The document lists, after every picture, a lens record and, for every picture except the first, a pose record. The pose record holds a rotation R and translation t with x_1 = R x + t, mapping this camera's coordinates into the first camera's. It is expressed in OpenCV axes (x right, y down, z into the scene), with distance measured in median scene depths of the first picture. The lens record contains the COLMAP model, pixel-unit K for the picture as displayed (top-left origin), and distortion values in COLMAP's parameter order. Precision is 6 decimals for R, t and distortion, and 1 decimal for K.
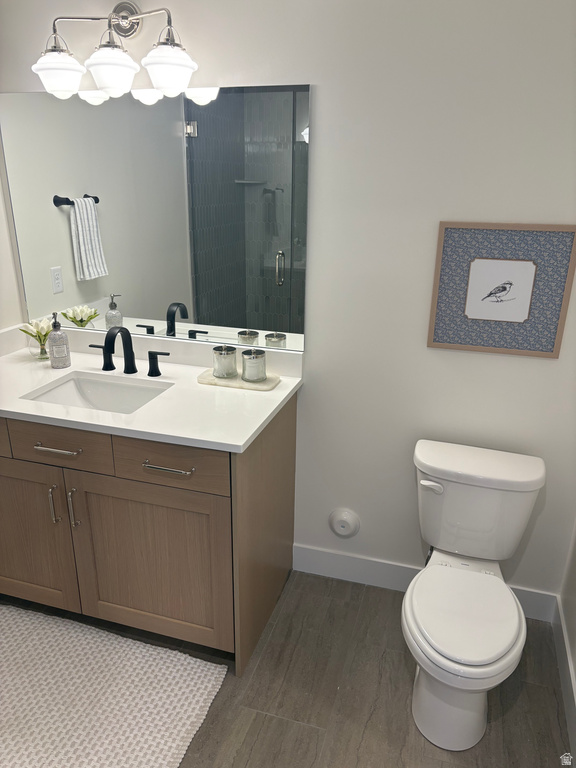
lens RADIAL K [[584.2, 0, 285.8], [0, 584.2, 382.0], [0, 0, 1]] dist [0.041146, -0.024446]
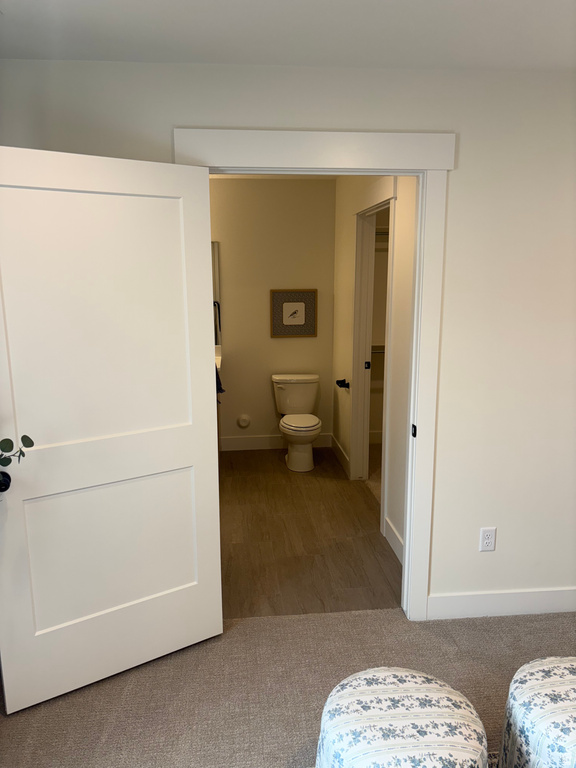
lens RADIAL K [[584.2, 0, 288.3], [0, 584.2, 385.7], [0, 0, 1]] dist [0.041146, -0.024446]
pose [[0.920705, -0.087116, 0.380412, -0.721542], [0.148025, 0.979882, -0.133866, 0.531054], [-0.361097, 0.179562, 0.915077, -1.413238]]
